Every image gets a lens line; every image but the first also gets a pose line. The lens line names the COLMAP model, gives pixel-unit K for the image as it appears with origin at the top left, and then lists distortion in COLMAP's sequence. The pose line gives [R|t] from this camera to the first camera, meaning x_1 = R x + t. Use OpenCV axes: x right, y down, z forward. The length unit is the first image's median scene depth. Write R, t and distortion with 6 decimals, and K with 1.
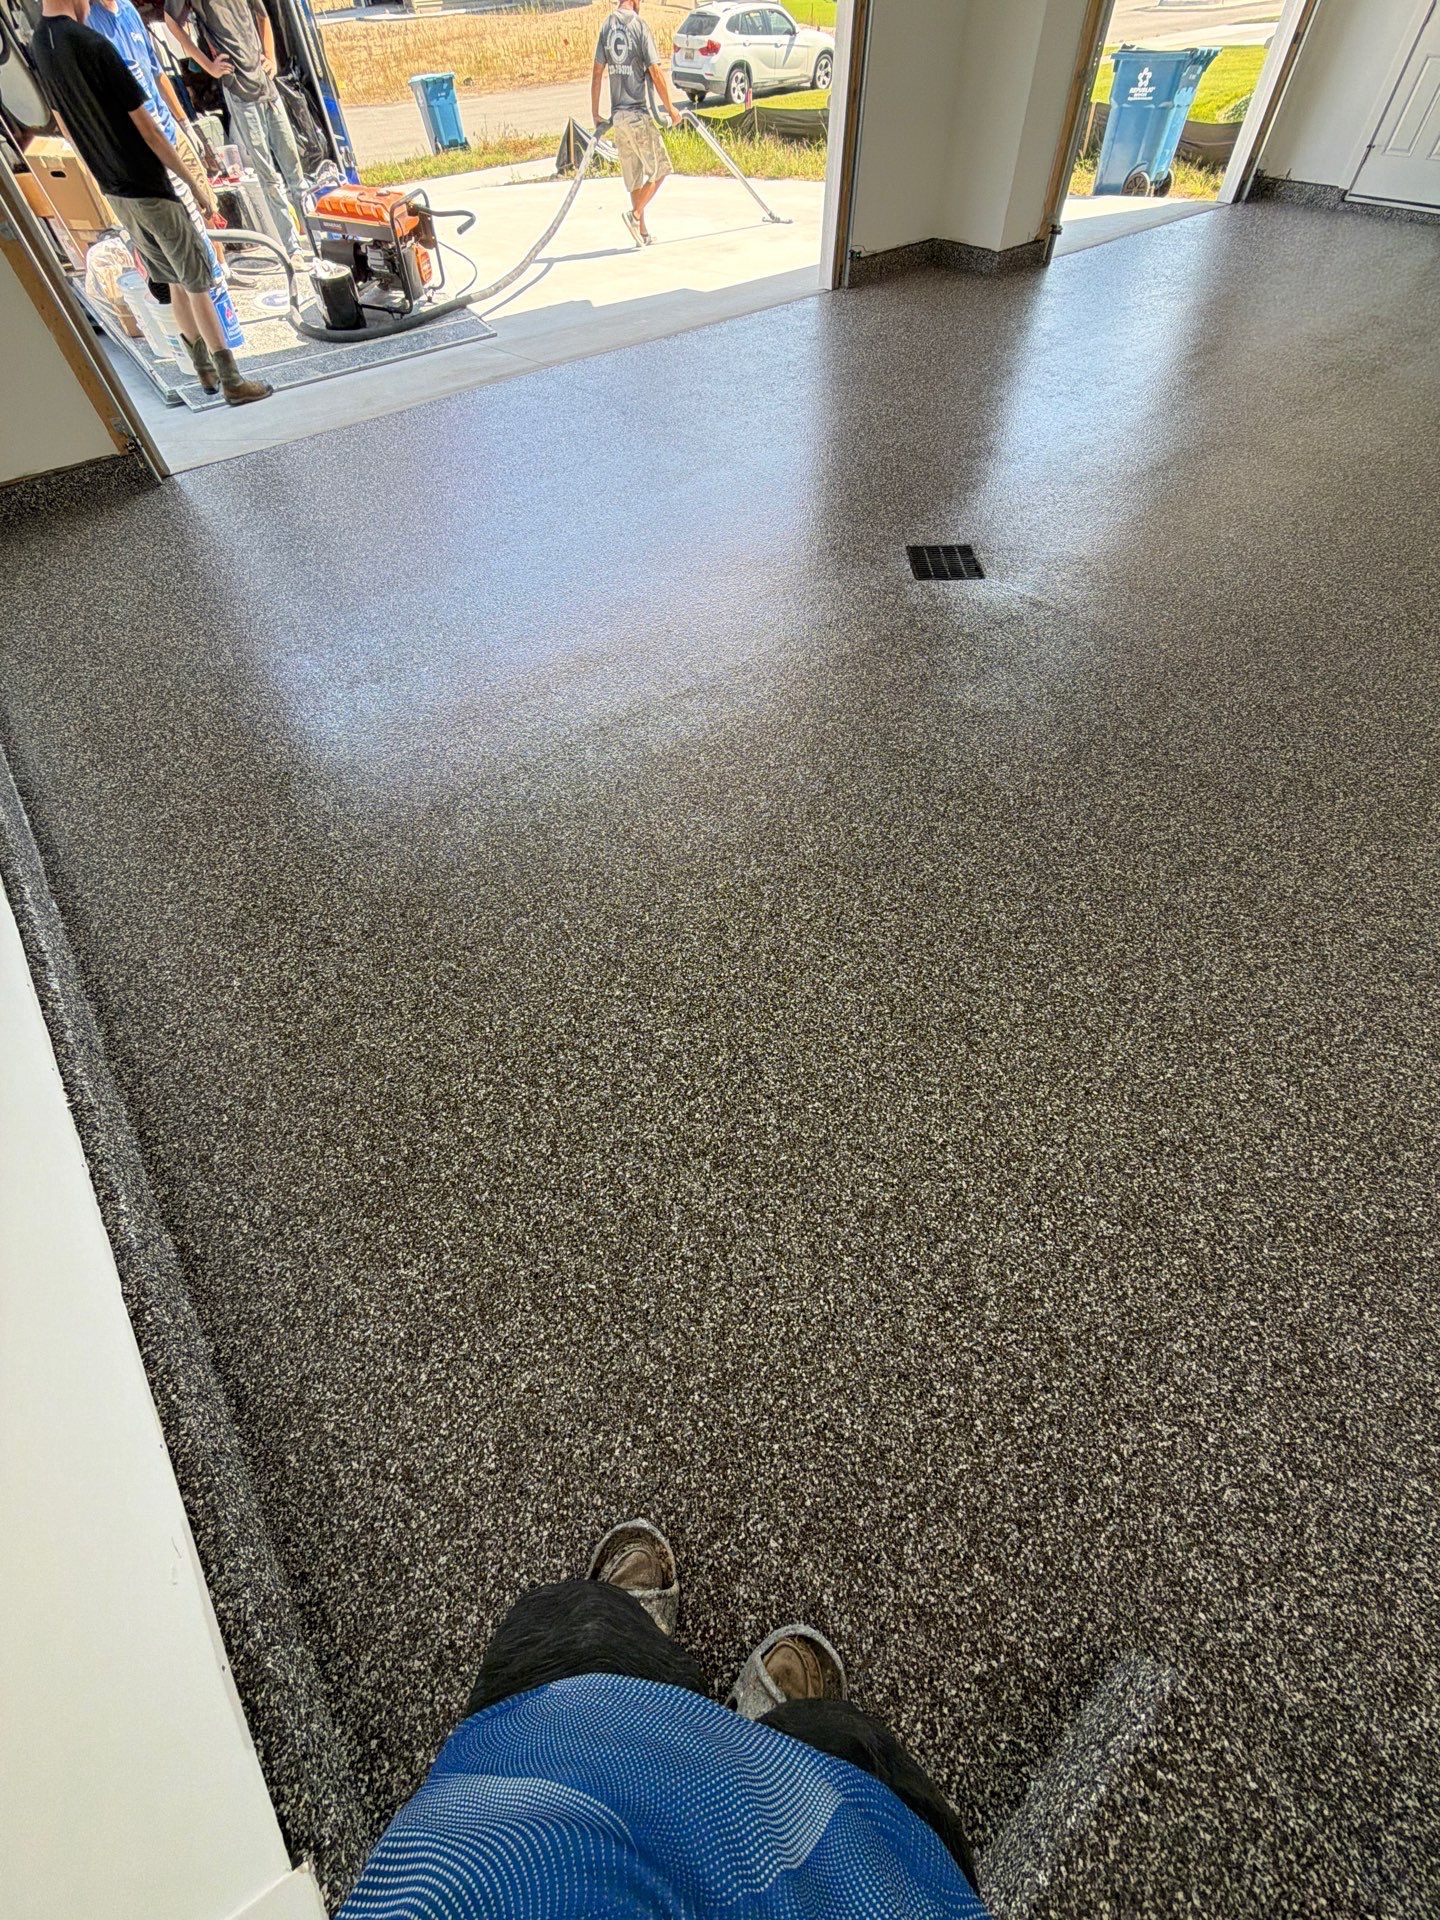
lens RADIAL K [[759.5, 0, 720.0], [0, 759.5, 960.0], [0, 0, 1]] dist [0.000751, 0.000081]
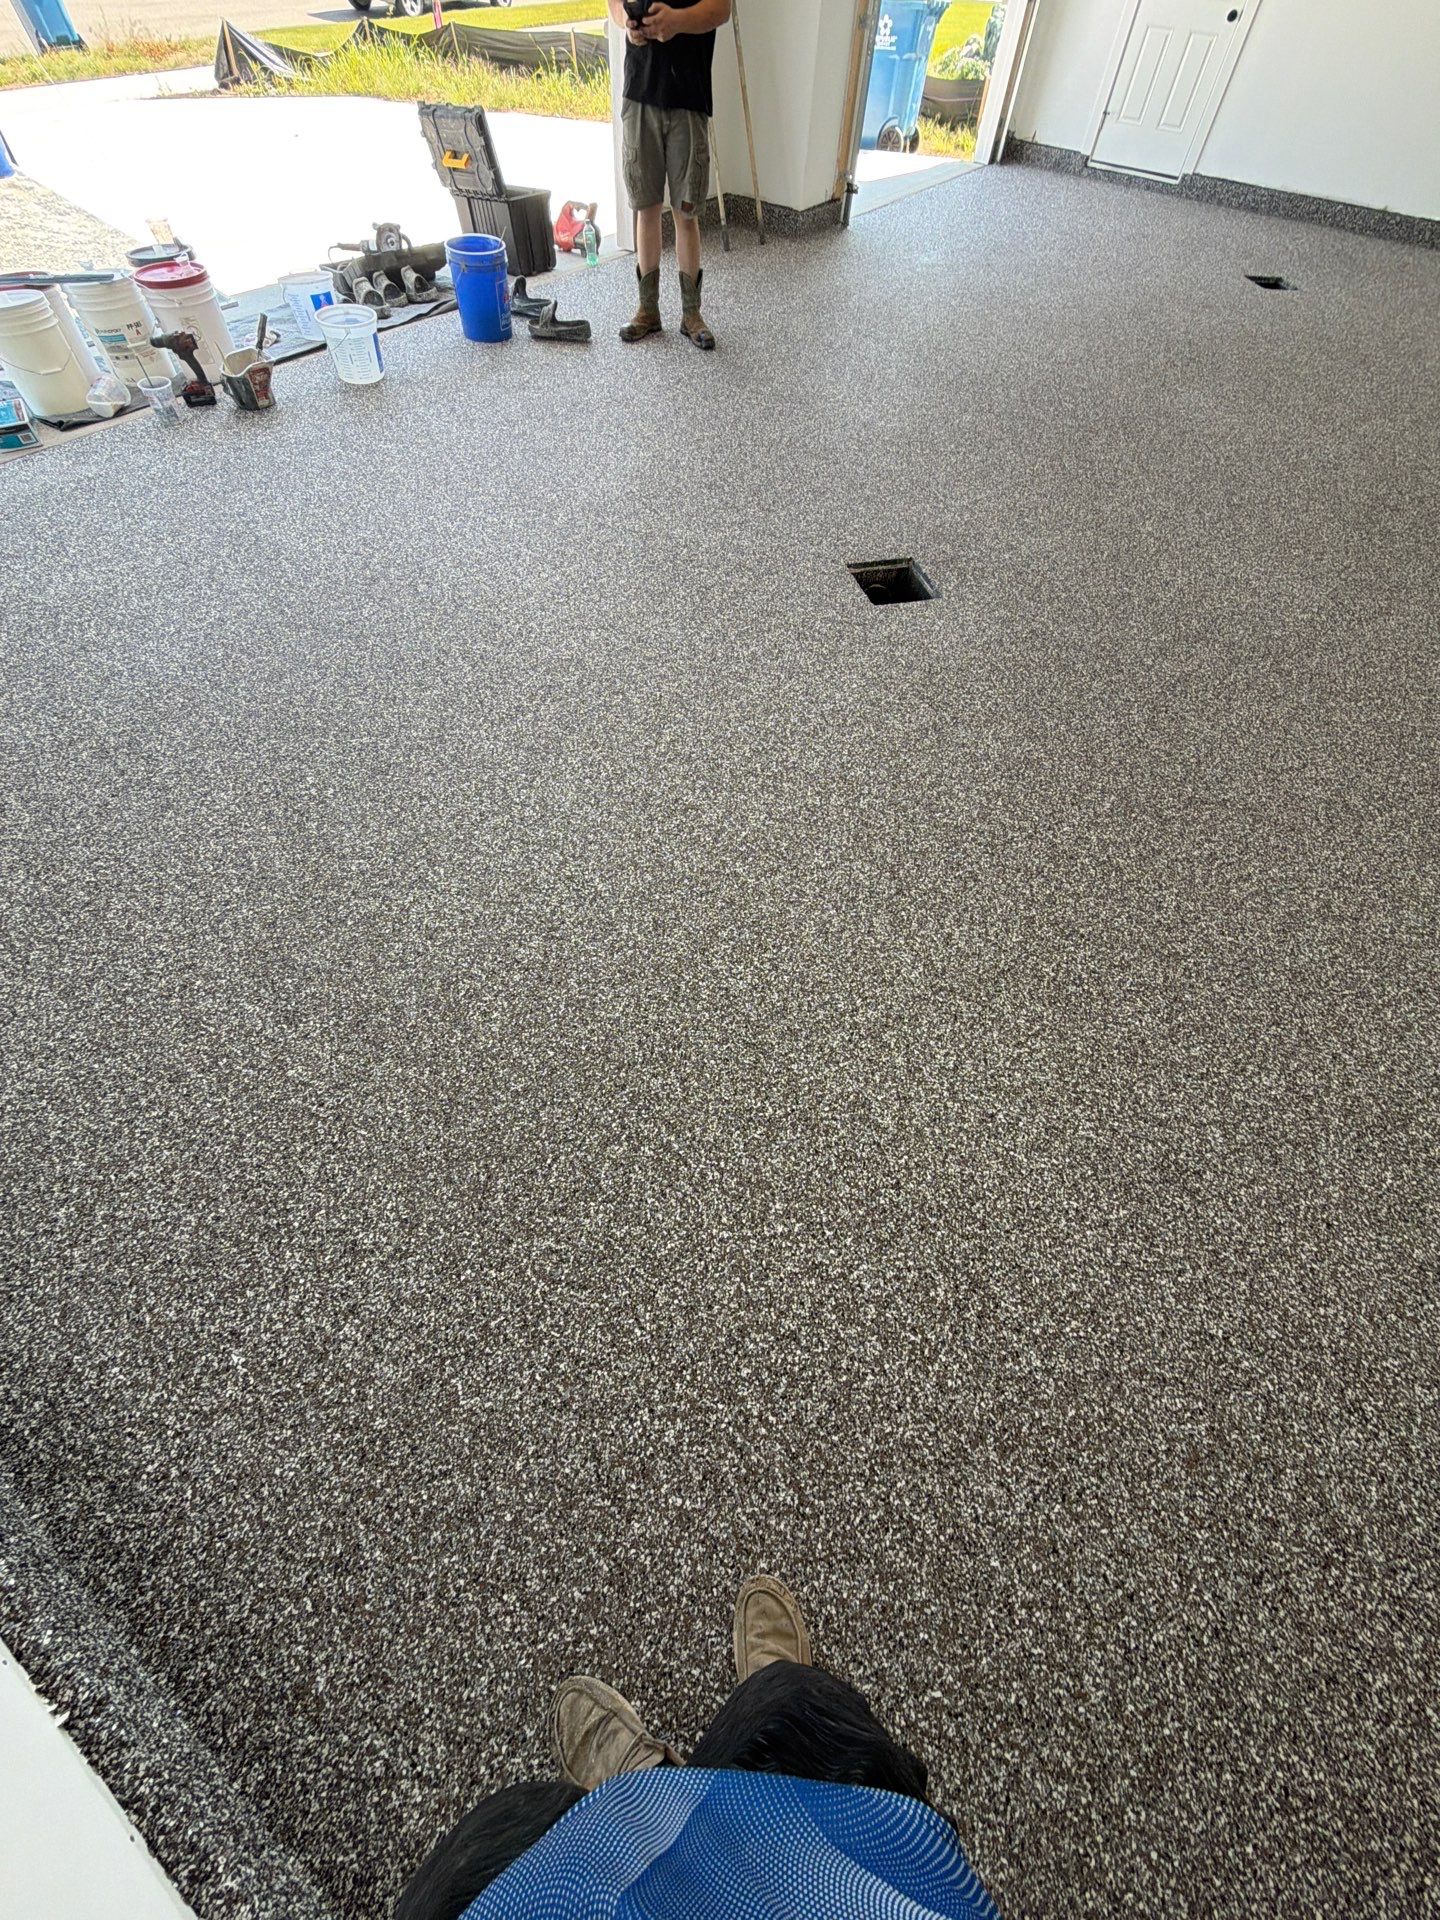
lens RADIAL K [[759.5, 0, 720.0], [0, 759.5, 960.0], [0, 0, 1]] dist [0.000751, 0.000081]
pose [[0.957345, -0.189328, 0.218279, -0.330298], [0.179926, 0.981702, 0.062359, -0.305102], [-0.226091, -0.020425, 0.973892, 0.271830]]
